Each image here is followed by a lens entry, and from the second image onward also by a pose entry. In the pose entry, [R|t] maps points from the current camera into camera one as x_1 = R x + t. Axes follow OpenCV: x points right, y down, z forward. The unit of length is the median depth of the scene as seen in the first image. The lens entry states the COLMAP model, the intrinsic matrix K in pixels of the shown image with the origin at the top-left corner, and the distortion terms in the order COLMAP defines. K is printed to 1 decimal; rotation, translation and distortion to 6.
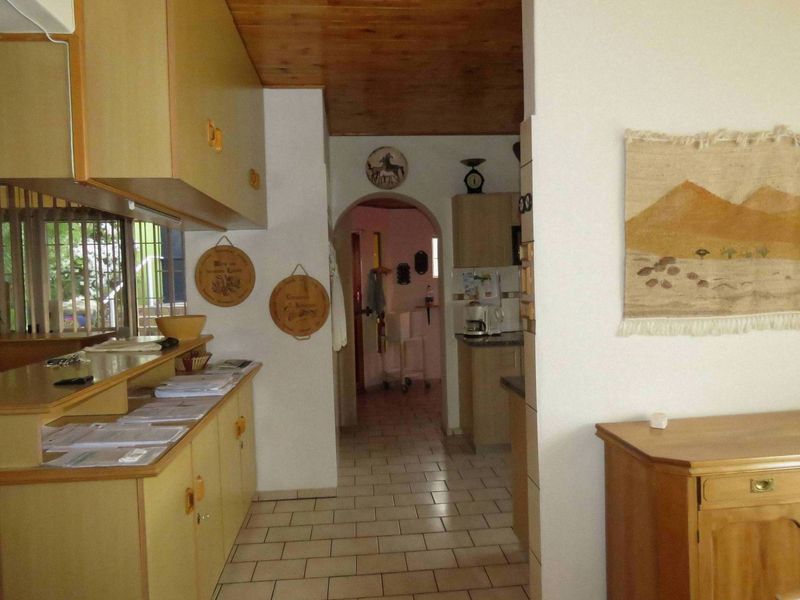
lens RADIAL K [[529.5, 0, 392.1], [0, 529.5, 304.6], [0, 0, 1]] dist [-0.003487, -0.003458]
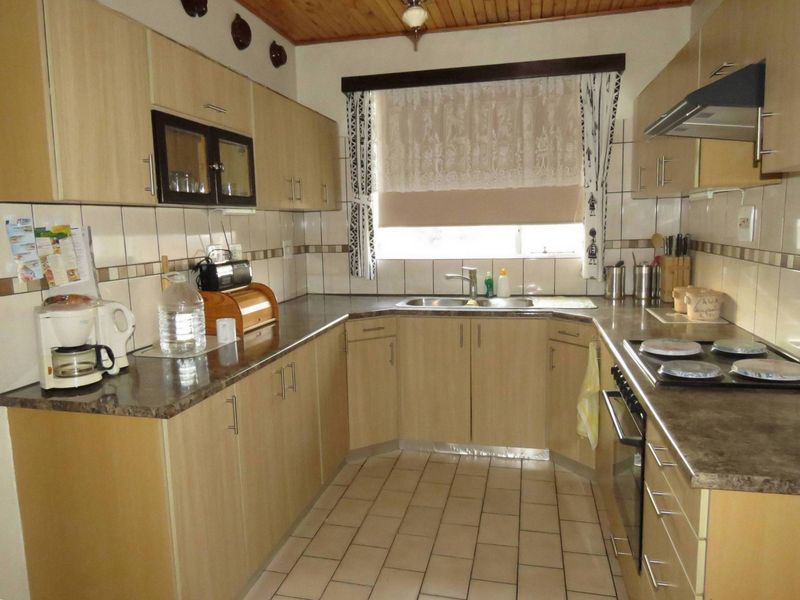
lens RADIAL K [[529.5, 0, 392.1], [0, 529.5, 304.6], [0, 0, 1]] dist [-0.003487, -0.003458]
pose [[0.302413, -0.103794, 0.947509, -0.305333], [0.051589, 0.994379, 0.092463, -0.050652], [-0.951780, 0.020919, 0.306067, 1.515889]]
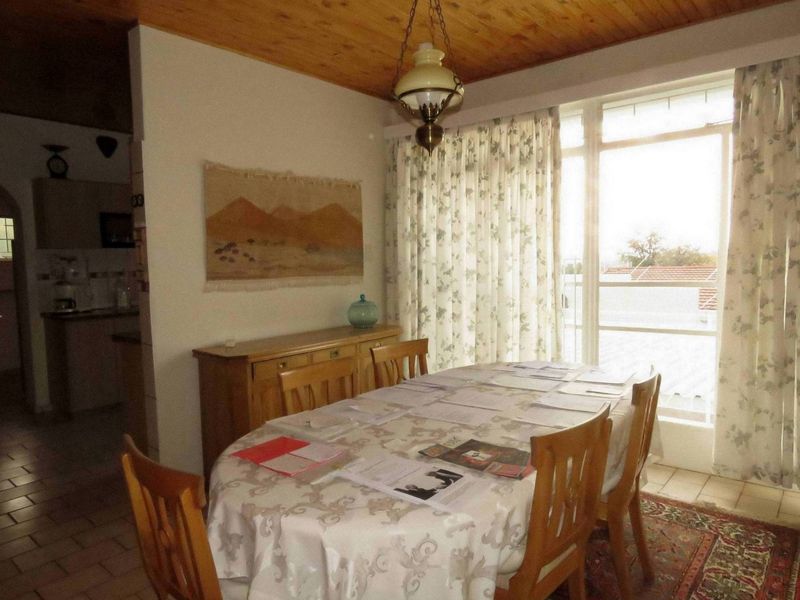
lens RADIAL K [[529.5, 0, 392.1], [0, 529.5, 304.6], [0, 0, 1]] dist [-0.003487, -0.003458]
pose [[0.713195, -0.037953, 0.699938, -0.263362], [0.025351, 0.999276, 0.028353, 0.063871], [-0.700507, -0.002477, 0.713641, -0.487078]]
